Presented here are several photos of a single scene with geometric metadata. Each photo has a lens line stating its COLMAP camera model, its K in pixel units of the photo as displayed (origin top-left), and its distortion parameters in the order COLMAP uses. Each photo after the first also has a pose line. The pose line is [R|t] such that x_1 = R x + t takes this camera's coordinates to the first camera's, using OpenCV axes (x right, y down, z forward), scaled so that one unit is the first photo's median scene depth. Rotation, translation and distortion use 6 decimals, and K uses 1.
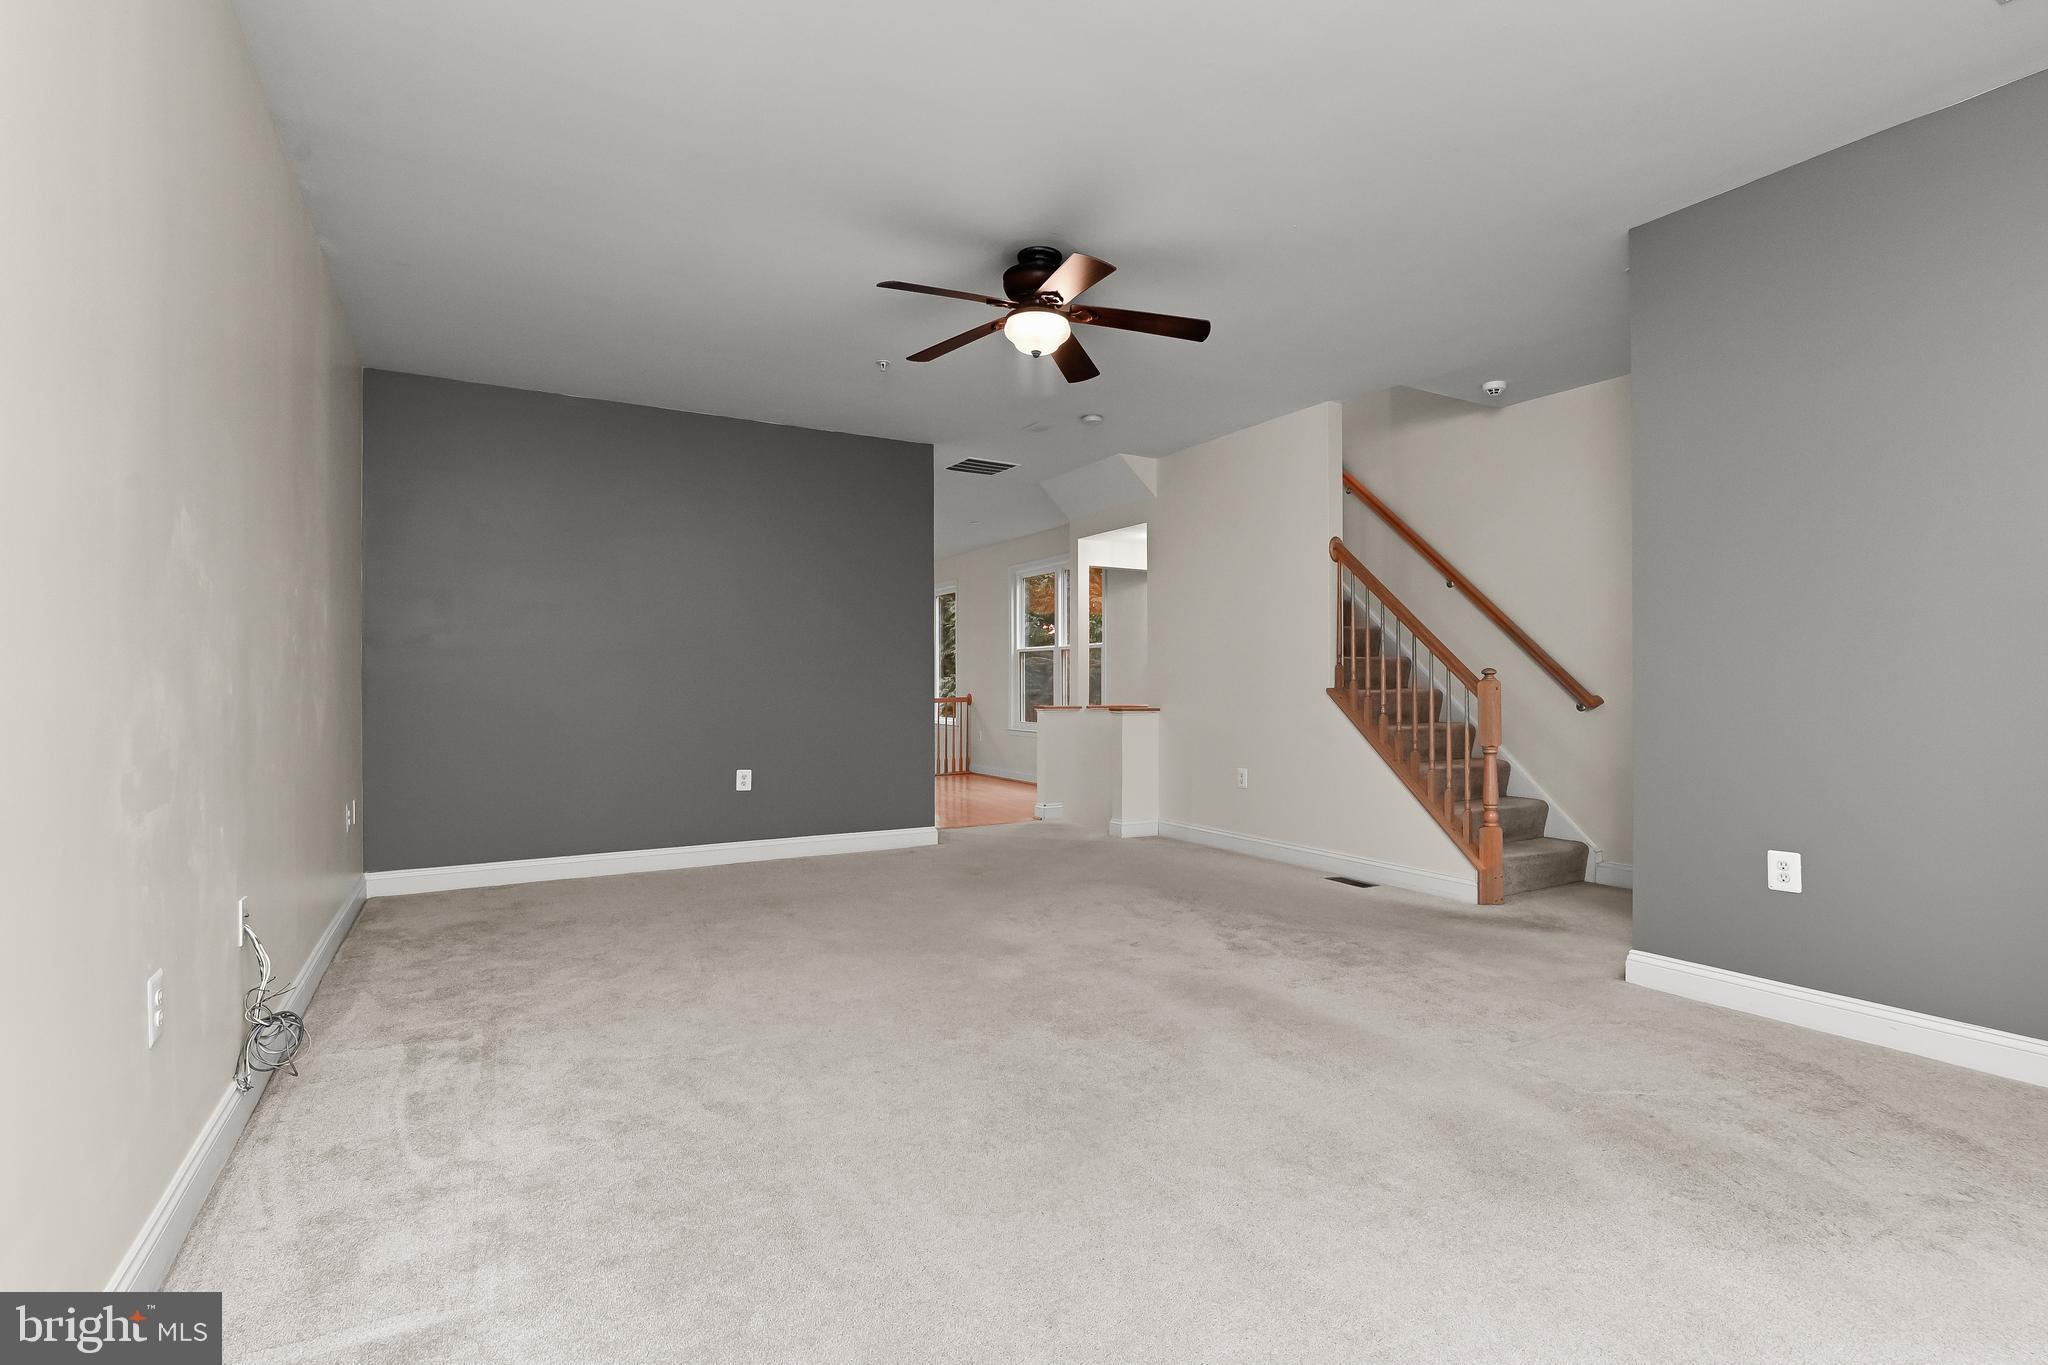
lens RADIAL K [[940.1, 0, 1021.2], [0, 940.1, 694.0], [0, 0, 1]] dist [-0.017402, -0.000187]
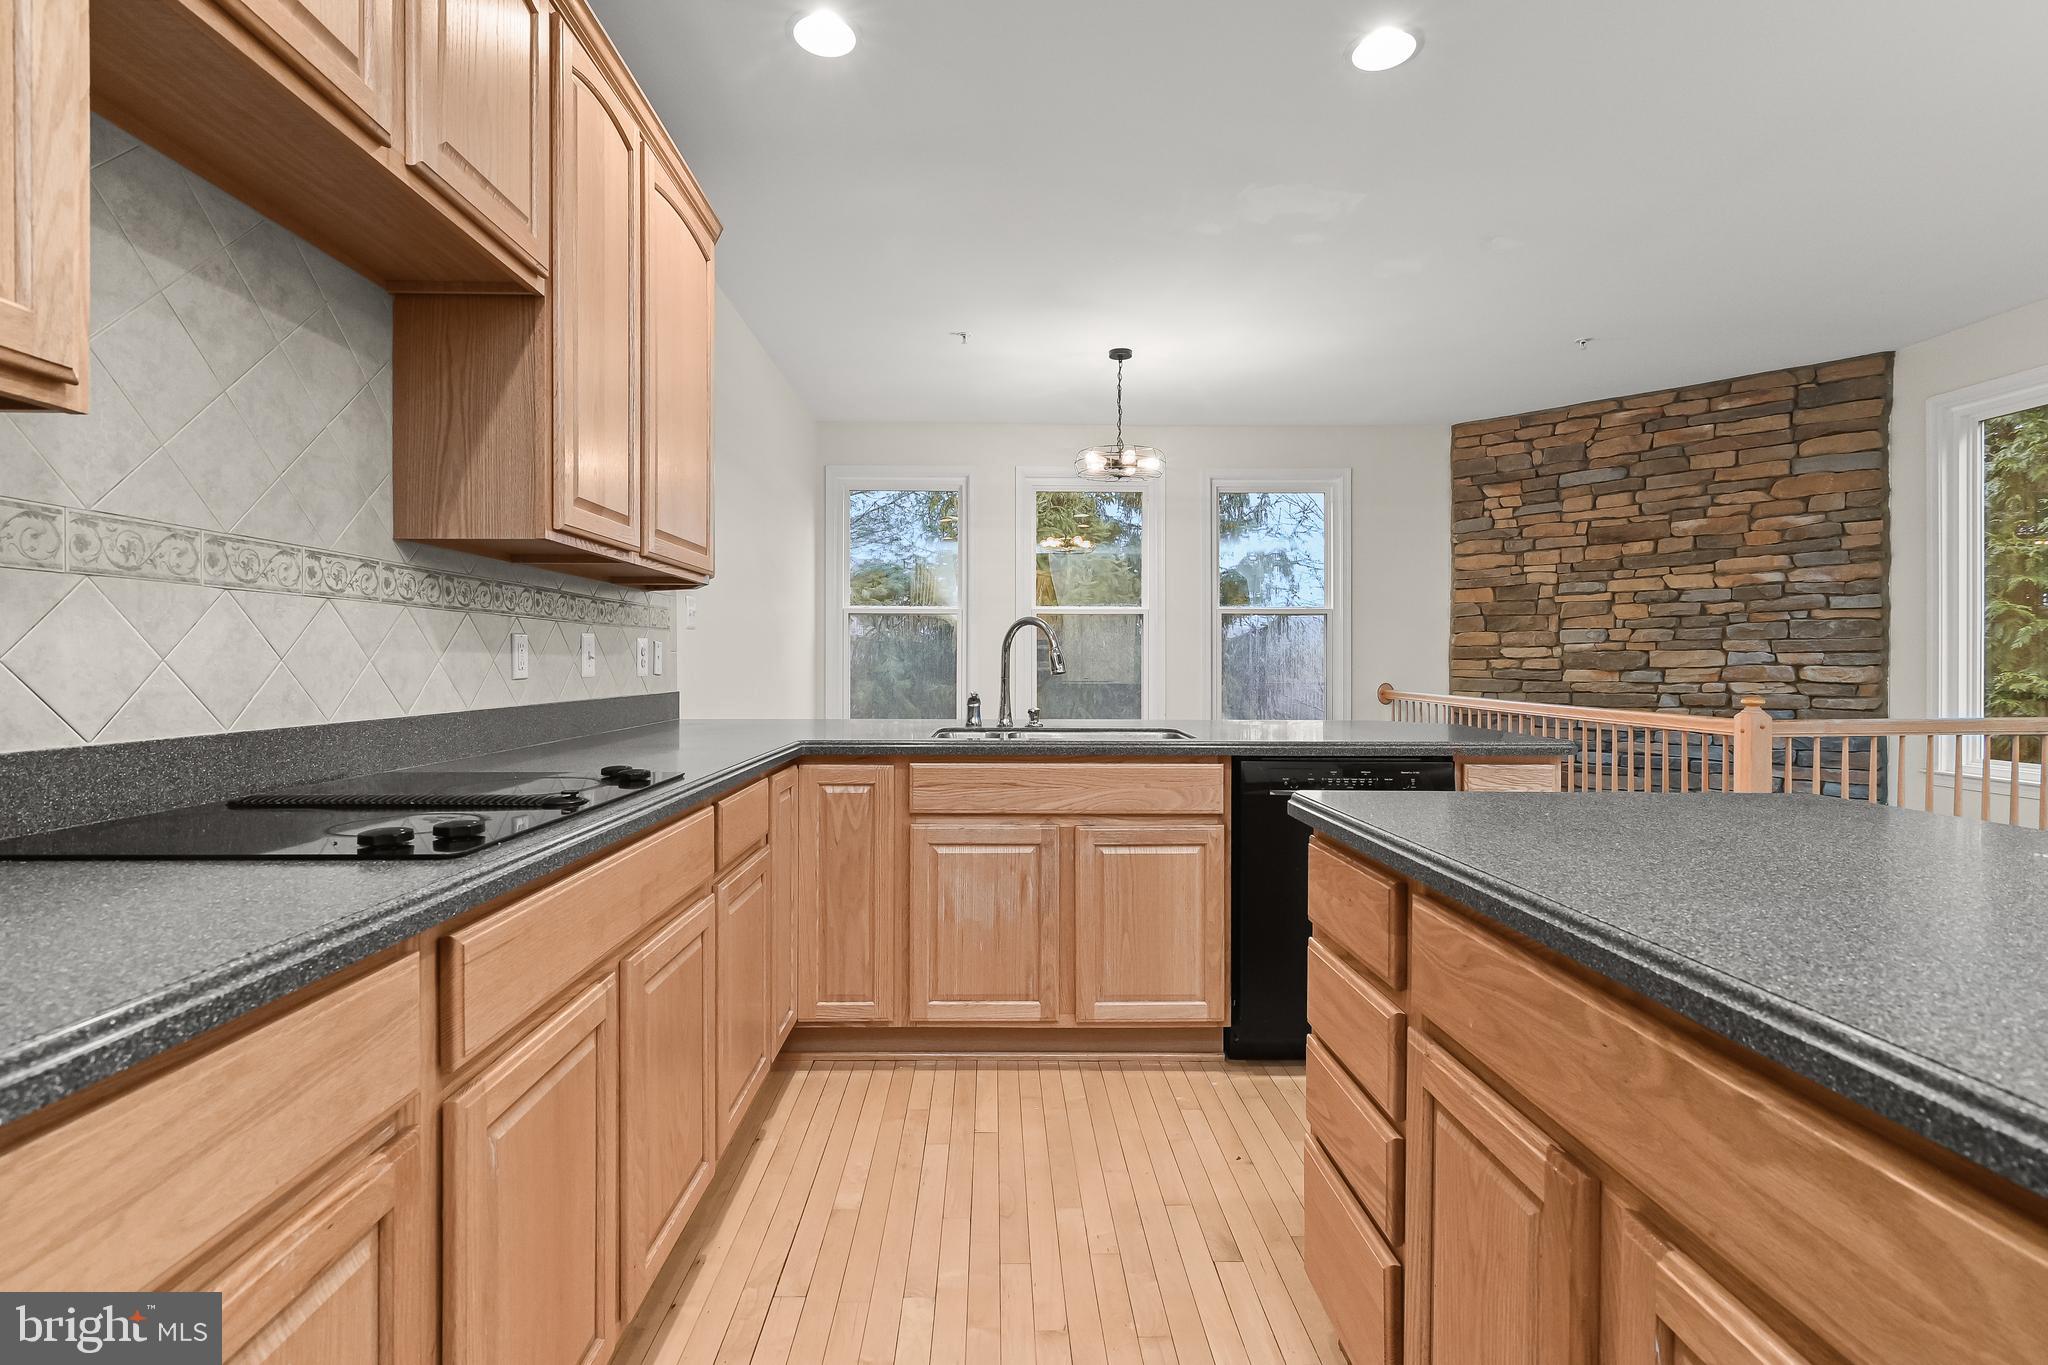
lens RADIAL K [[936.7, 0, 1014.1], [0, 936.7, 666.6], [0, 0, 1]] dist [0.001523, 0.000682]
pose [[0.876958, 0.004862, -0.480542, -0.264656], [-0.007812, 0.999961, -0.004138, -0.007372], [0.480503, 0.007383, 0.876962, 0.555397]]
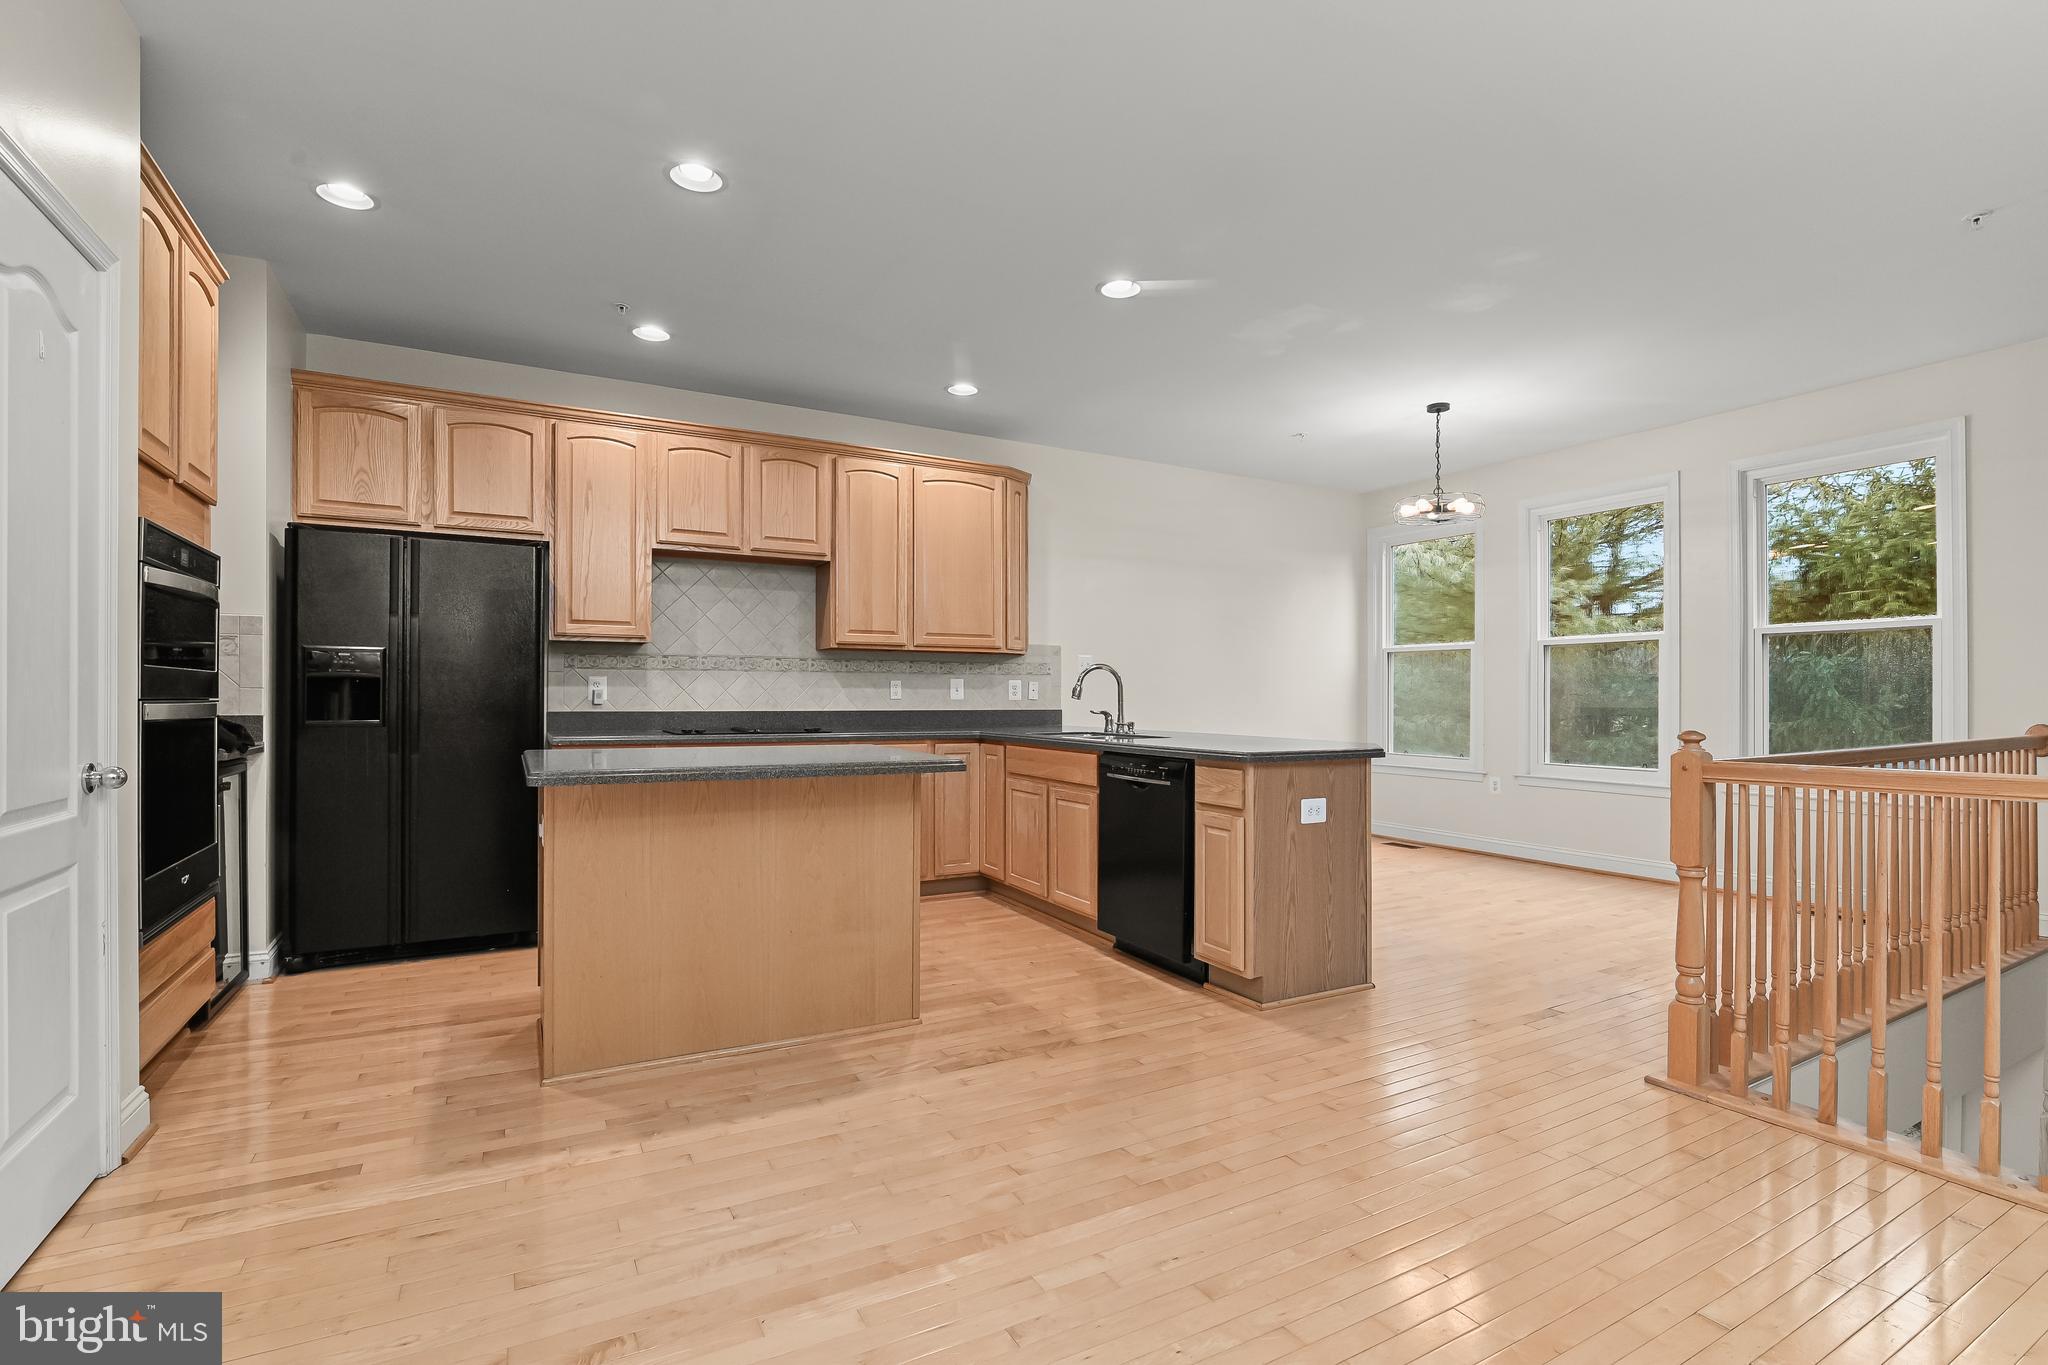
lens RADIAL K [[940.1, 0, 1021.2], [0, 940.1, 694.0], [0, 0, 1]] dist [-0.017402, -0.000187]
pose [[-0.016784, -0.001013, -0.999859, 0.030456], [-0.013613, 0.999907, -0.000784, -0.007941], [0.999766, 0.013598, -0.016797, 0.753451]]
